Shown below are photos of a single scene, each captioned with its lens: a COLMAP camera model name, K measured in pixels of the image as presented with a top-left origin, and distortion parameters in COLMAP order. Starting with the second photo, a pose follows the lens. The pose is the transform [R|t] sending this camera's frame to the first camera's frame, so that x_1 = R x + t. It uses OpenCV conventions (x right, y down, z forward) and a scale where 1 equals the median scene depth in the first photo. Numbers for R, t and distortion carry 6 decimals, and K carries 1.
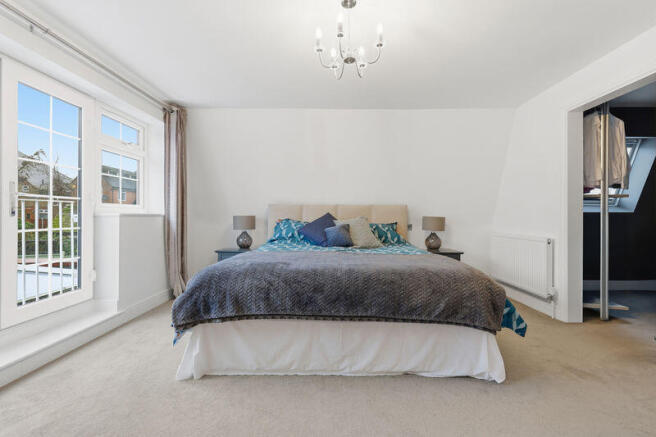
lens RADIAL K [[284.1, 0, 327.9], [0, 284.1, 217.1], [0, 0, 1]] dist [-0.000640, 0.000701]
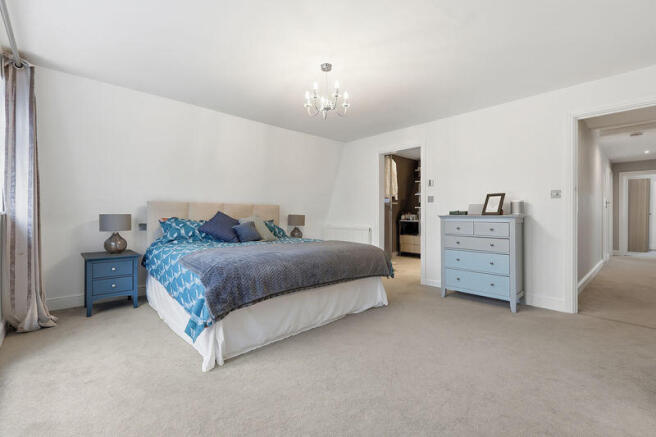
lens RADIAL K [[284.1, 0, 327.0], [0, 284.1, 217.0], [0, 0, 1]] dist [-0.000640, 0.000701]
pose [[0.725246, -0.007106, 0.688453, -0.556383], [0.002606, 0.999968, 0.007576, -0.001983], [-0.688485, -0.003700, 0.725241, -0.038841]]
